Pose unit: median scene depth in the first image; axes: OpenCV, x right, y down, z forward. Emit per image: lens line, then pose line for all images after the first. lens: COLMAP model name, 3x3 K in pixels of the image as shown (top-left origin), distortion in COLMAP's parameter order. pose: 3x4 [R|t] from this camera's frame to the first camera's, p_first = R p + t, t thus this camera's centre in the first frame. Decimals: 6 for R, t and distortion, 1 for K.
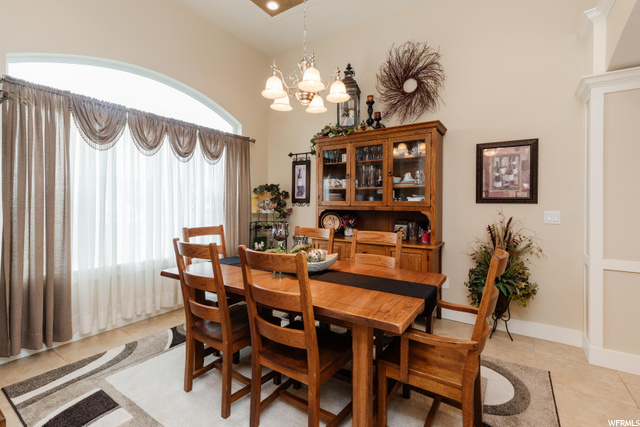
lens RADIAL K [[293.7, 0, 321.2], [0, 293.7, 204.5], [0, 0, 1]] dist [-0.000019, -0.000063]
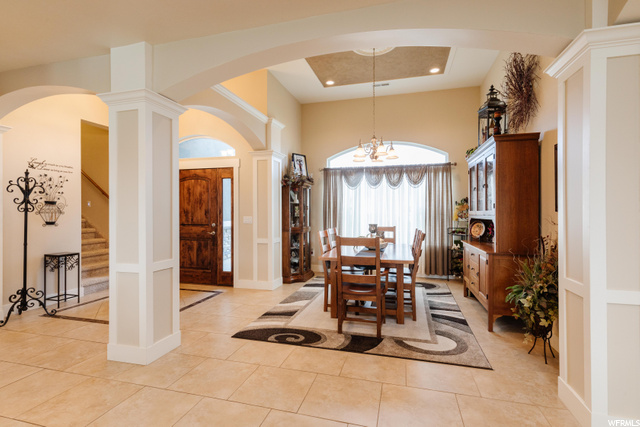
lens RADIAL K [[296.9, 0, 320.0], [0, 296.9, 213.5], [0, 0, 1]] dist [0.003655, 0.000157]
pose [[0.302672, -0.002566, -0.953091, 1.105848], [-0.001261, 0.999994, -0.003093, 0.003143], [0.953094, 0.002139, 0.302667, 0.072904]]
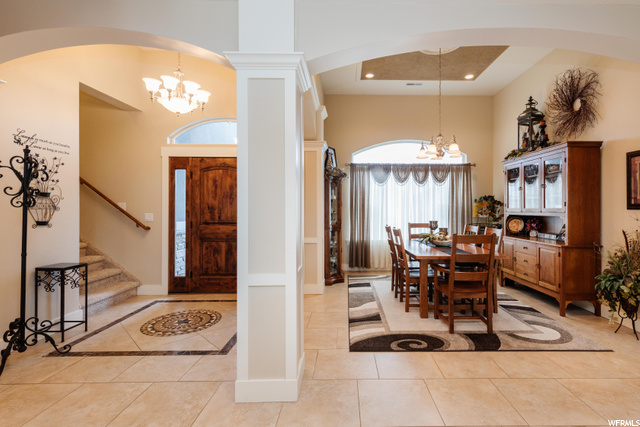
lens RADIAL K [[295.7, 0, 341.7], [0, 295.7, 209.1], [0, 0, 1]] dist [0.005100, 0.000458]
pose [[0.552759, -0.004031, -0.833331, 0.789840], [-0.002640, 0.999975, -0.006588, 0.002837], [0.833337, 0.005841, 0.552735, -0.393192]]
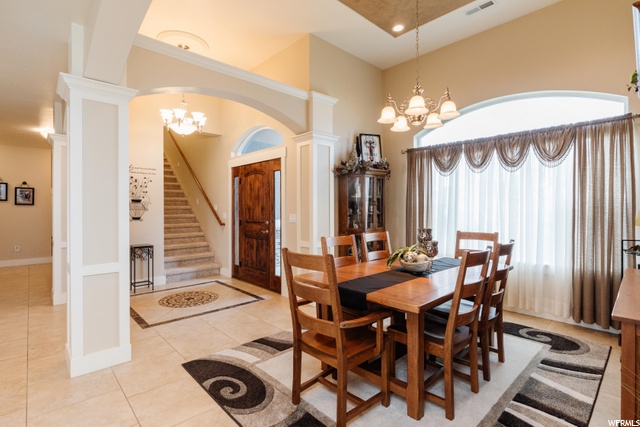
lens RADIAL K [[304.5, 0, 327.5], [0, 304.5, 210.2], [0, 0, 1]] dist [-0.002012, -0.000037]
pose [[-0.229434, 0.002845, -0.973320, 0.787922], [-0.003774, 0.999986, 0.003812, -0.008822], [0.973317, 0.004548, -0.229420, 0.644632]]
